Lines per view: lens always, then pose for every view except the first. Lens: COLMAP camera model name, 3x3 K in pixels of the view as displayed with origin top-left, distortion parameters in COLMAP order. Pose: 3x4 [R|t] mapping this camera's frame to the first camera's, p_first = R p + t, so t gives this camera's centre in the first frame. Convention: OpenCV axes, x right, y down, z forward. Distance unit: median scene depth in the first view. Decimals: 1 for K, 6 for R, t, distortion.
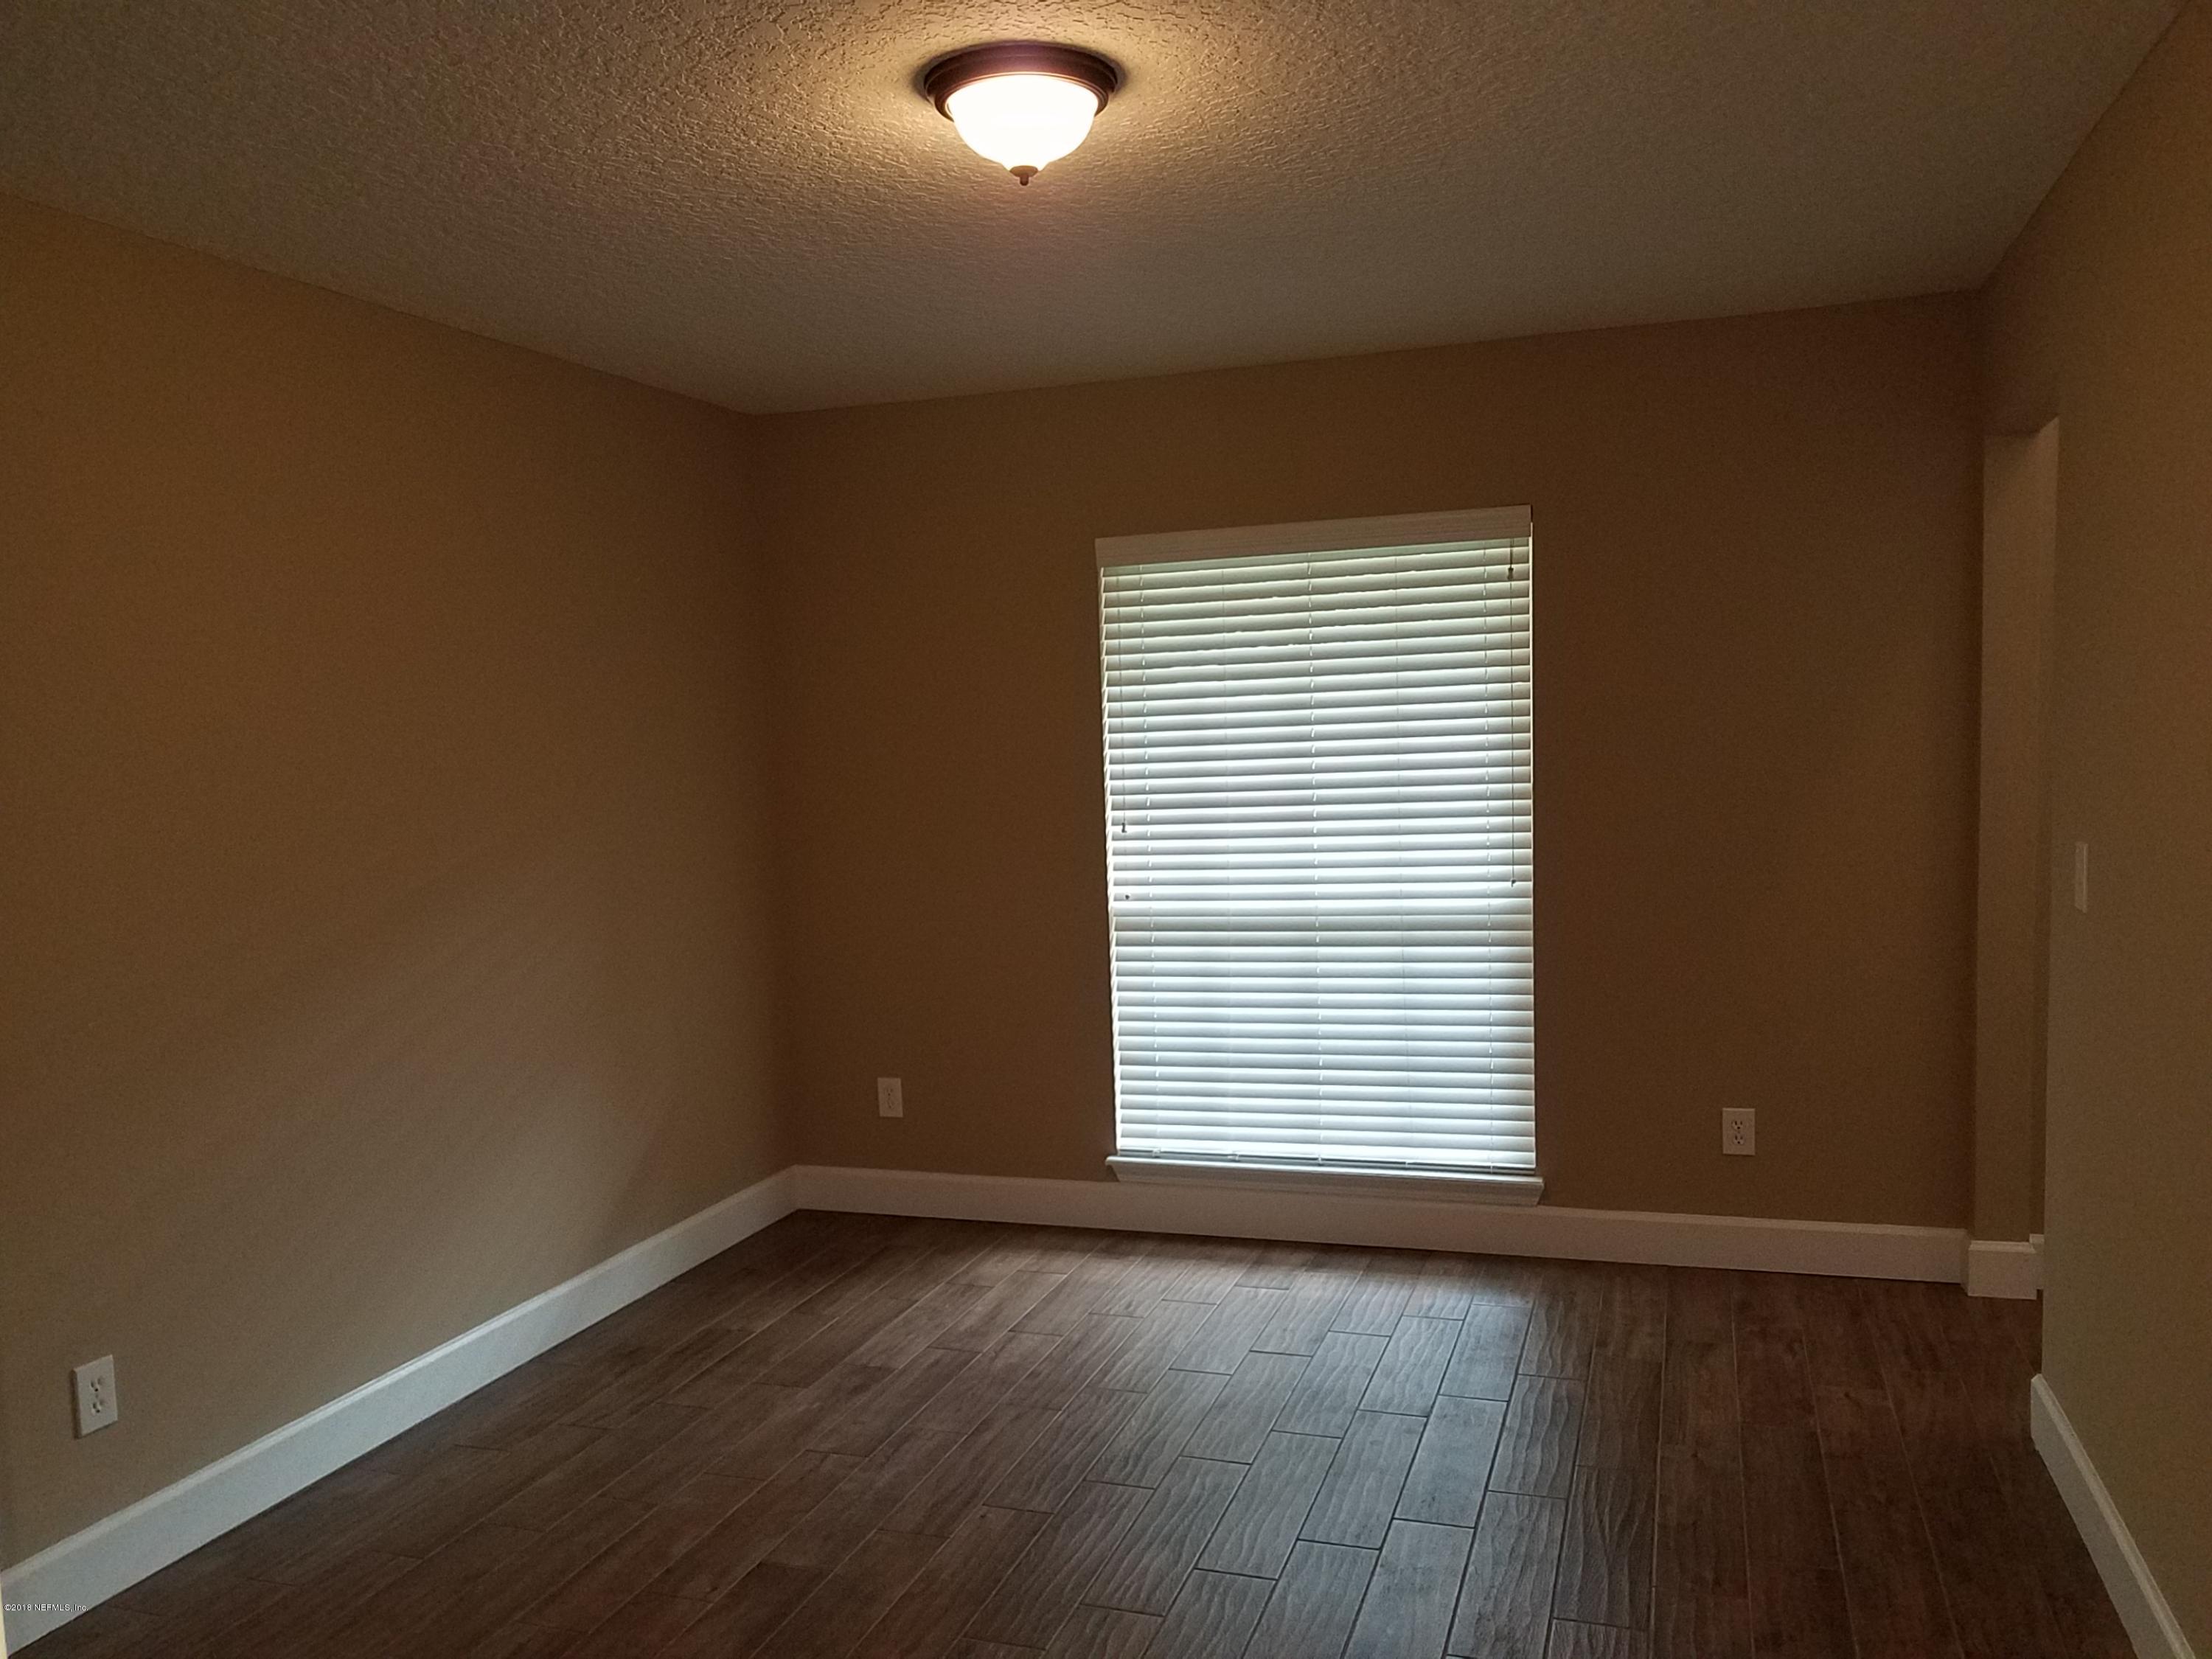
lens RADIAL K [[1749.7, 0, 1114.1], [0, 1749.7, 829.8], [0, 0, 1]] dist [0.026074, -0.039368]
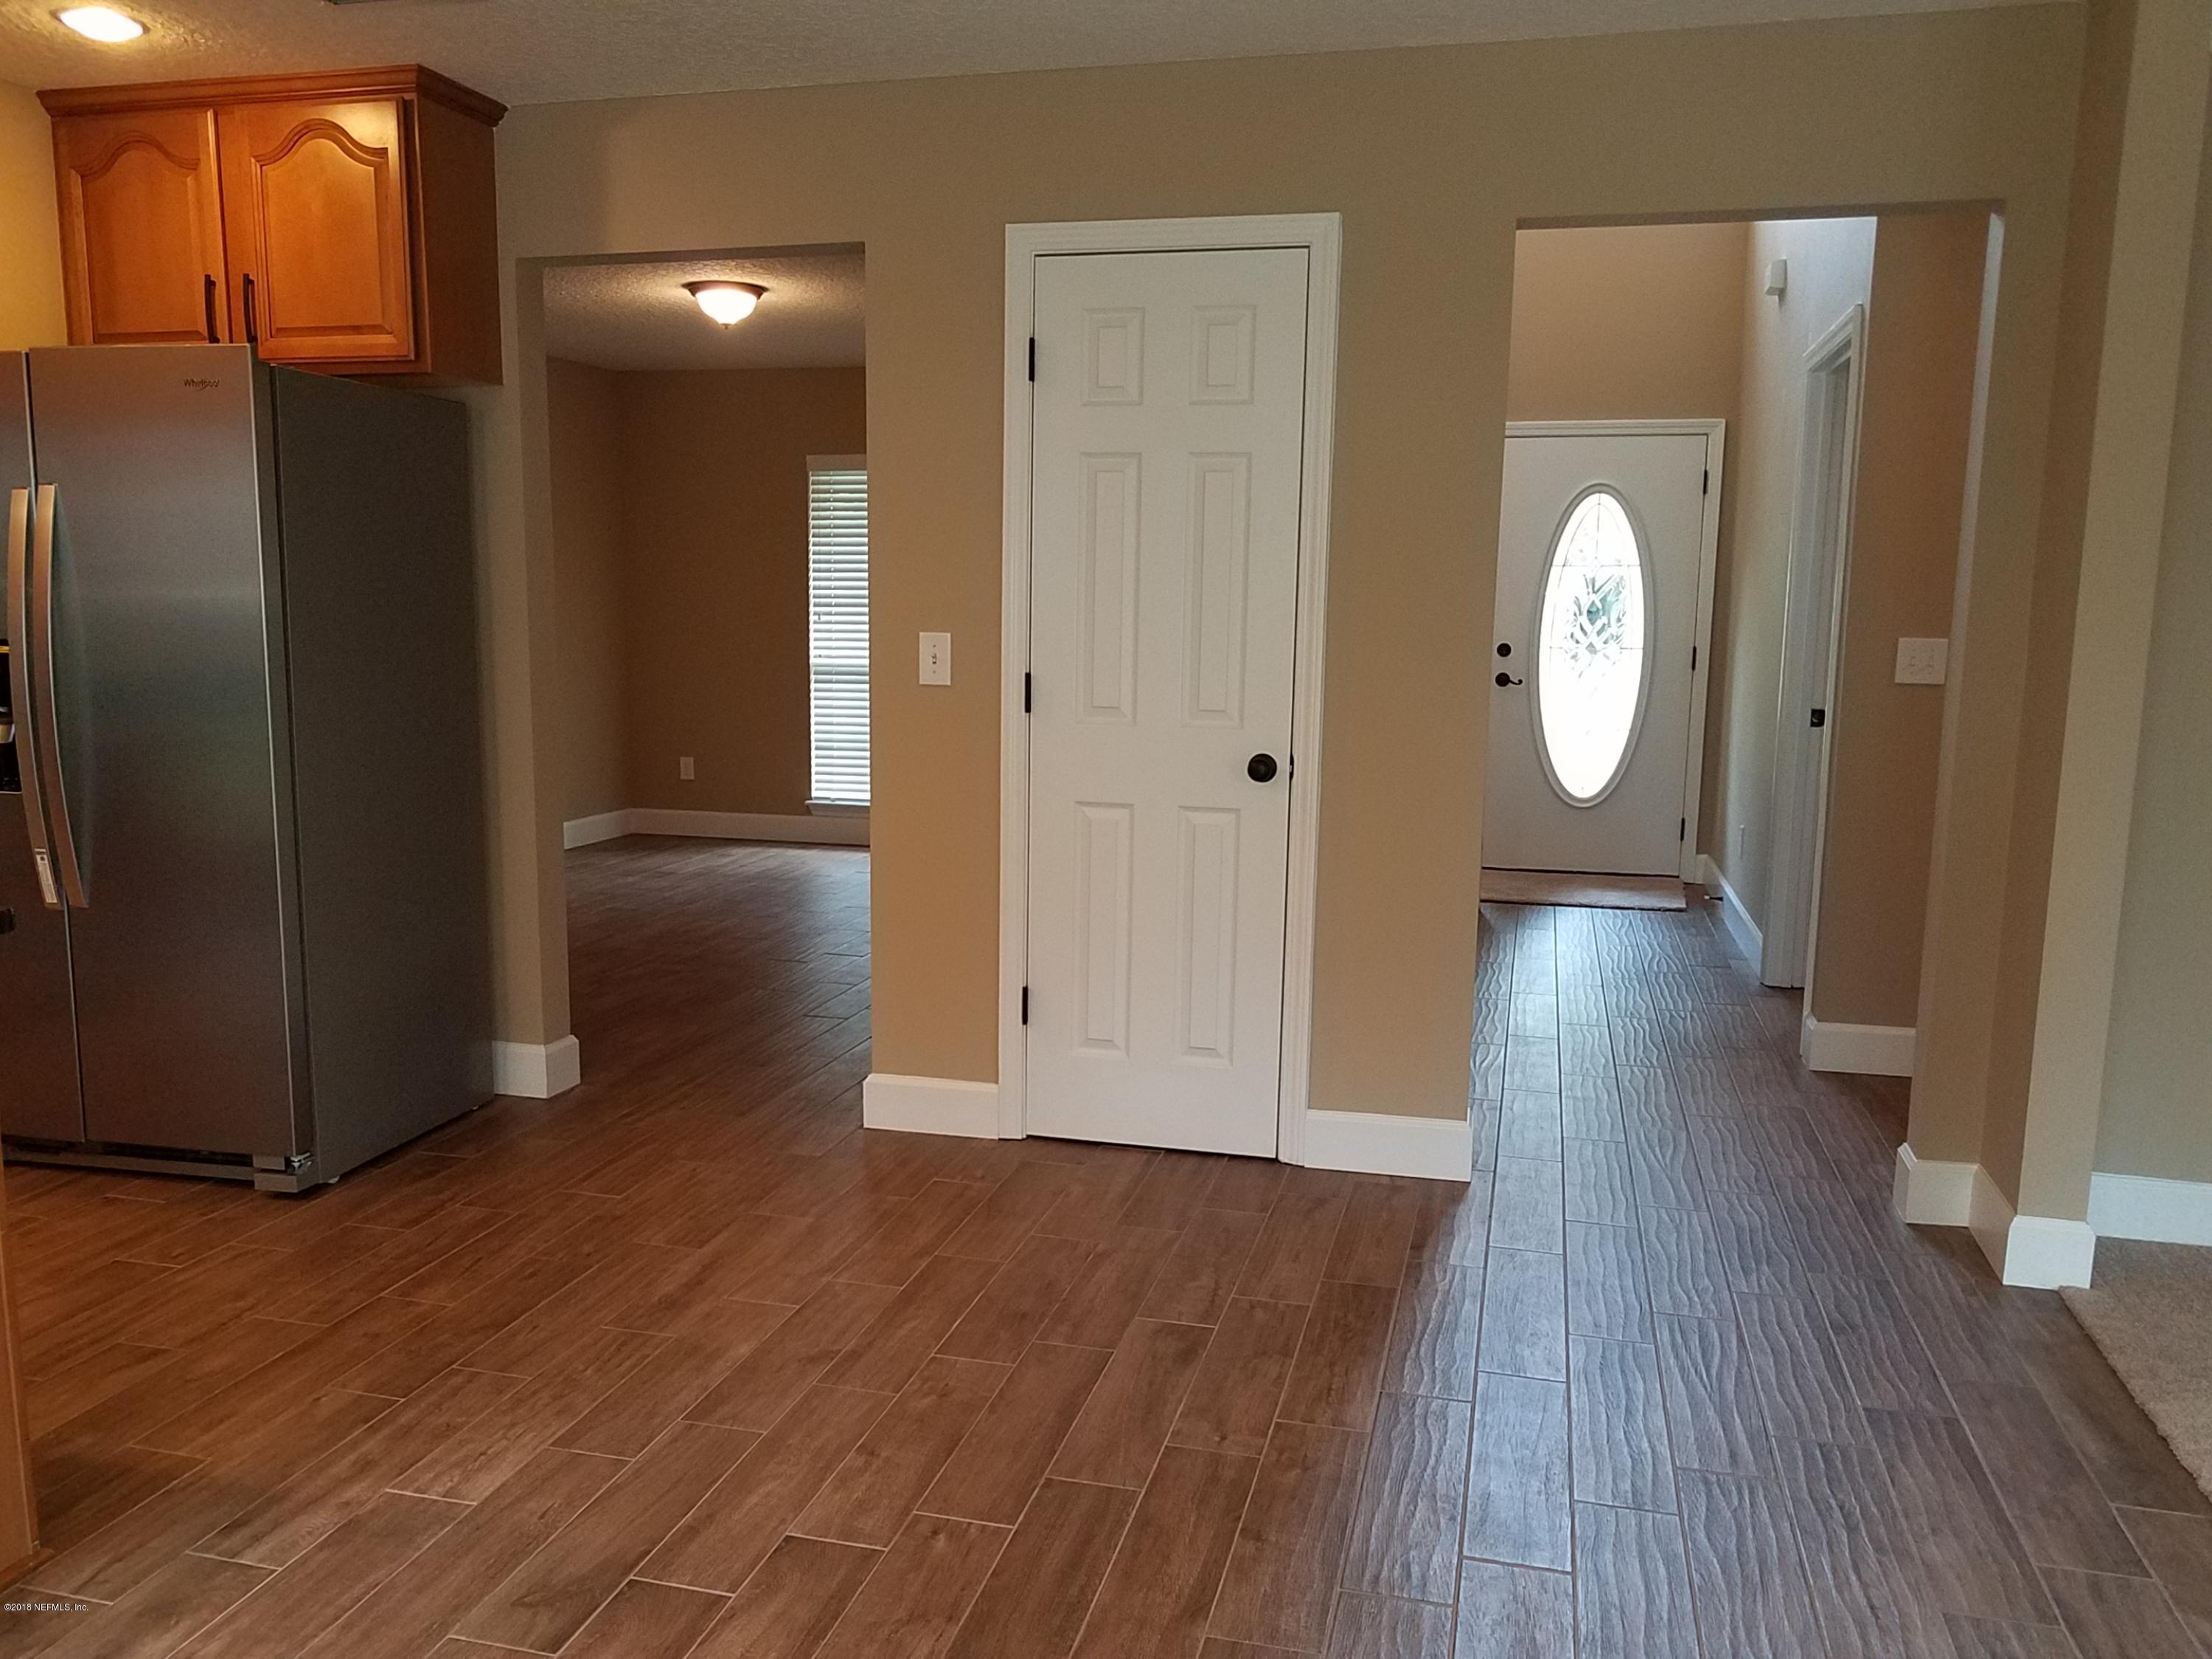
lens RADIAL K [[1749.7, 0, 1094.6], [0, 1749.7, 833.6], [0, 0, 1]] dist [0.026074, -0.039368]
pose [[0.996872, 0.041077, 0.067513, 0.175477], [-0.046099, 0.996148, 0.074591, 0.073357], [-0.064188, -0.077470, 0.994926, -0.834197]]
